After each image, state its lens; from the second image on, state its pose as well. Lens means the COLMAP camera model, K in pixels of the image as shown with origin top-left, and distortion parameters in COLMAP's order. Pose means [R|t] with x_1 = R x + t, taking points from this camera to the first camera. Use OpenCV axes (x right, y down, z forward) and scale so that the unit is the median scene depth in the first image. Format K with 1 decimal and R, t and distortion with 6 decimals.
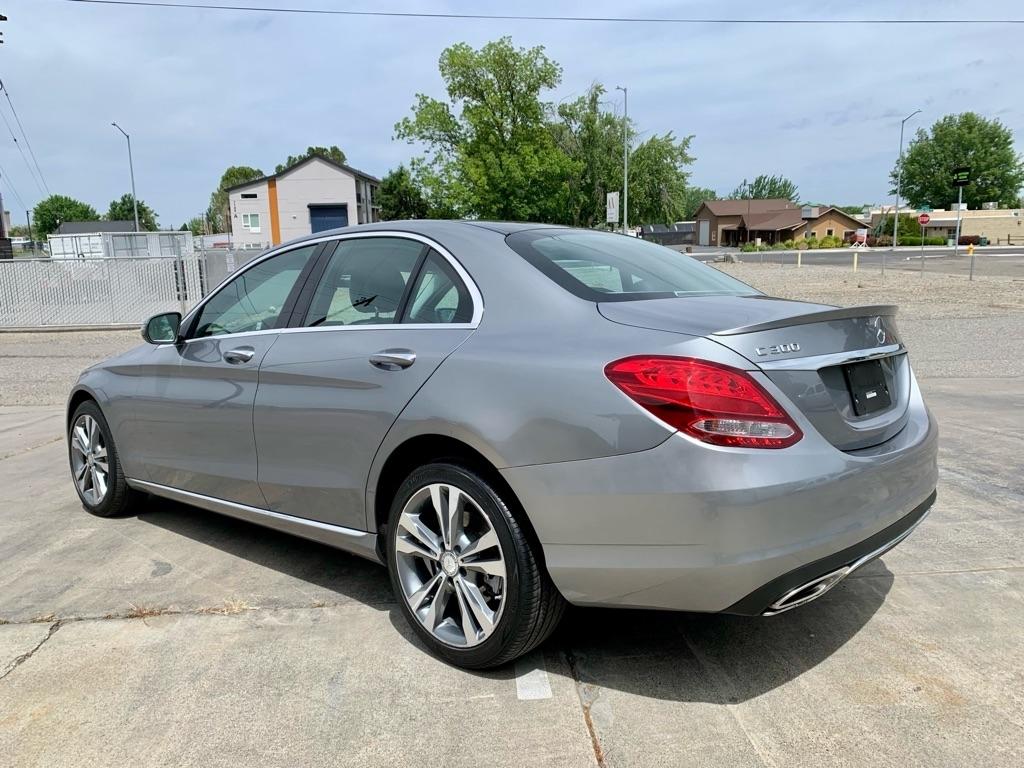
lens RADIAL K [[777.3, 0, 512.0], [0, 777.3, 384.0], [0, 0, 1]] dist [0.021522, -0.023626]
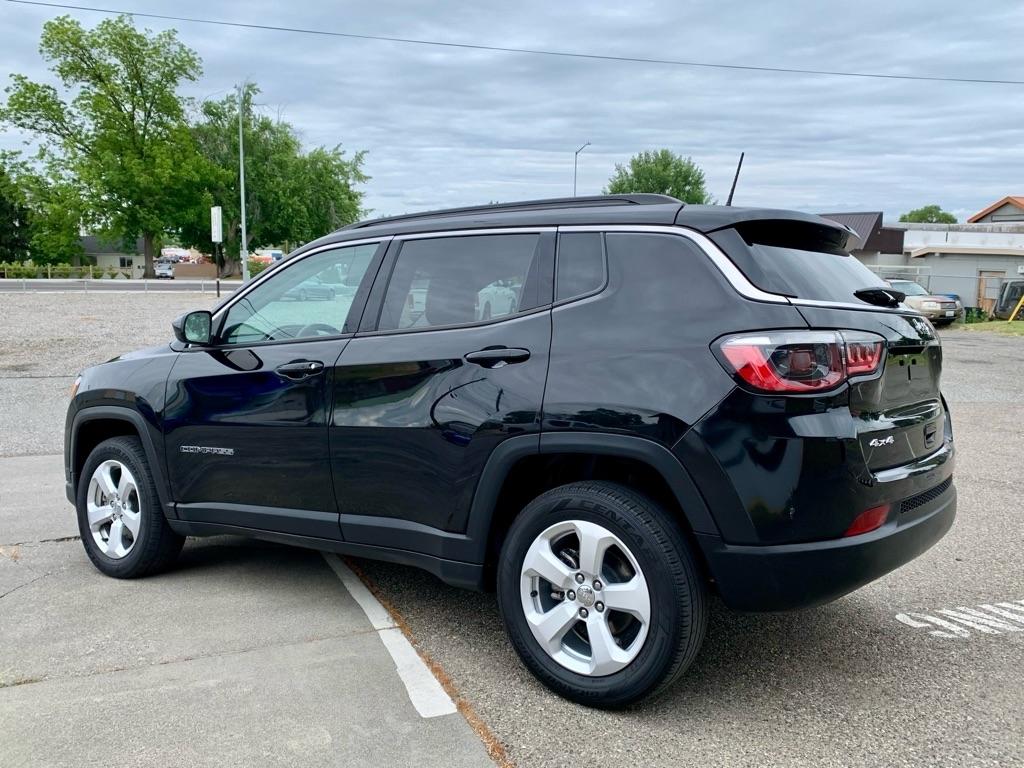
lens RADIAL K [[892.9, 0, 517.1], [0, 892.9, 372.4], [0, 0, 1]] dist [0.012611, -0.000097]
pose [[0.952920, 0.000410, 0.303221, 0.088416], [0.018614, 0.998034, -0.059848, -0.003410], [-0.302650, 0.062674, 0.951039, -0.000998]]
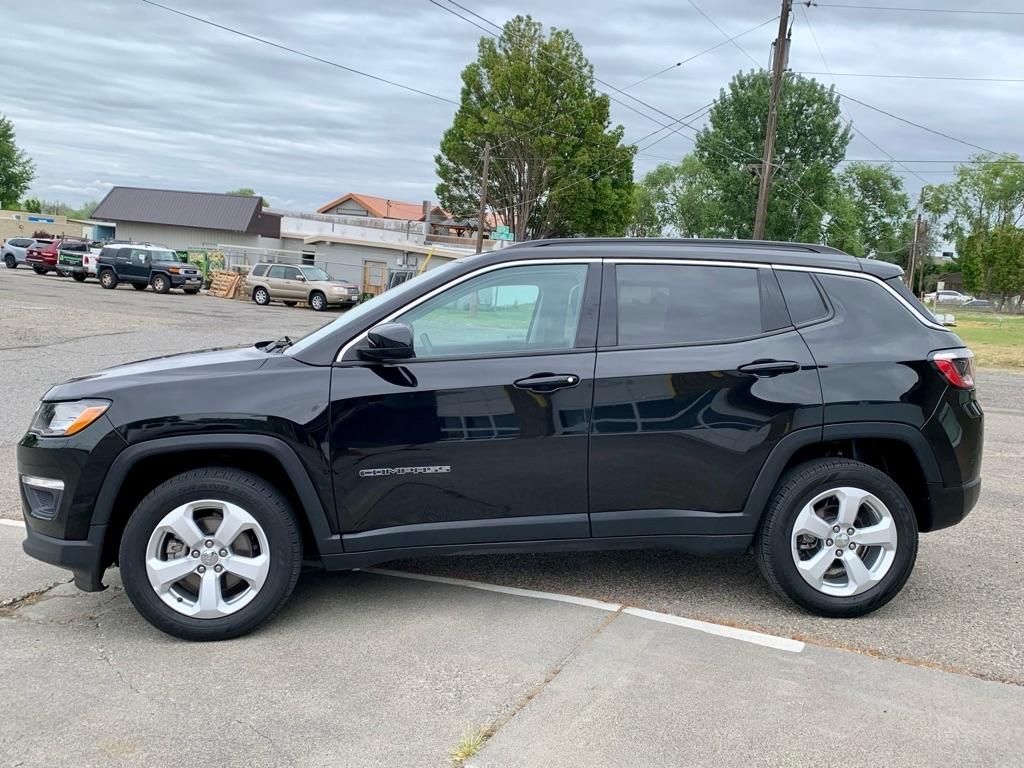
lens RADIAL K [[884.3, 0, 517.5], [0, 884.3, 386.9], [0, 0, 1]] dist [0.071761, -0.139149]
pose [[0.500523, -0.050103, 0.864272, 0.052573], [0.069057, 0.997453, 0.017831, -0.006972], [-0.862964, 0.050759, 0.502709, 0.021909]]
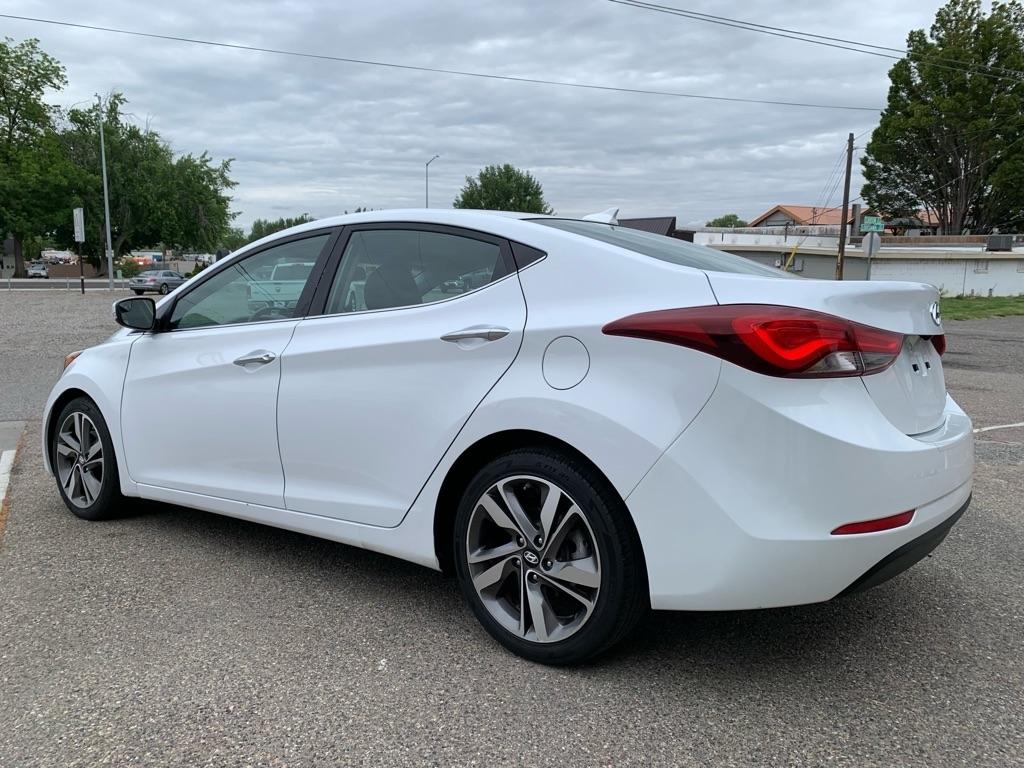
lens RADIAL K [[782.8, 0, 510.0], [0, 782.8, 377.4], [0, 0, 1]] dist [0.012377, -0.007331]
pose [[0.895950, -0.029910, 0.443147, 0.102061], [0.049521, 0.998236, -0.032747, -0.000606], [-0.441386, 0.051285, 0.895851, -0.004974]]
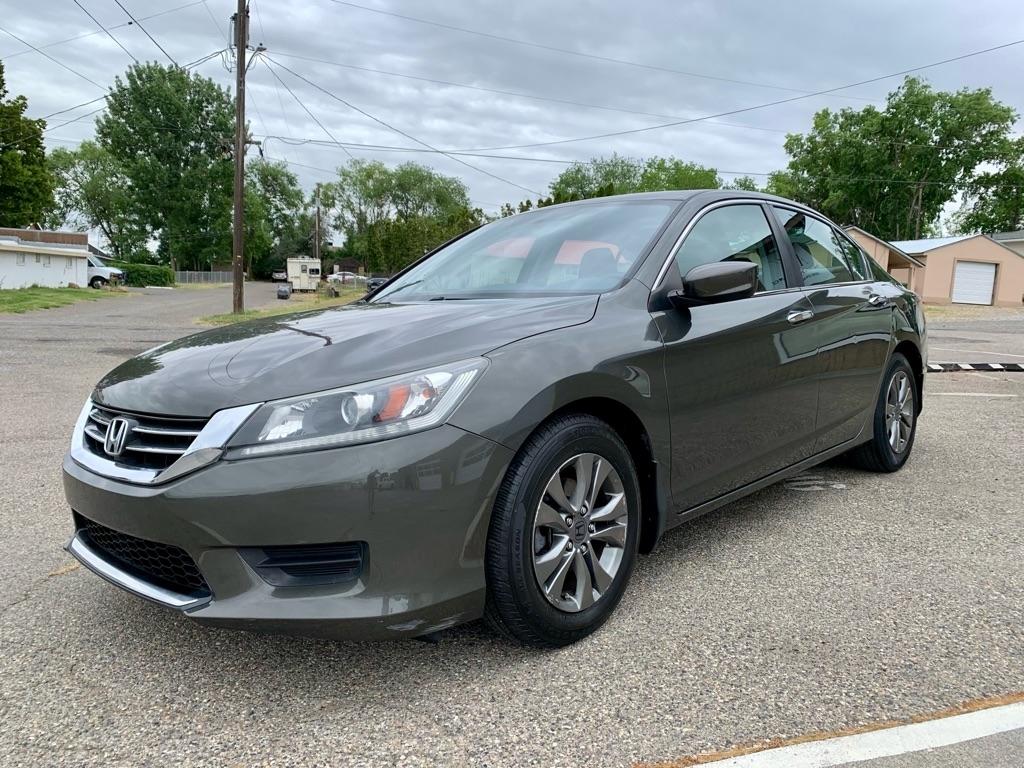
lens RADIAL K [[777.3, 0, 512.0], [0, 777.3, 384.0], [0, 0, 1]] dist [0.021522, -0.023626]
pose [[-0.159305, -0.096013, 0.982549, 0.077177], [0.137501, 0.983401, 0.118390, -0.007652], [-0.977607, 0.153962, -0.143458, 0.058835]]
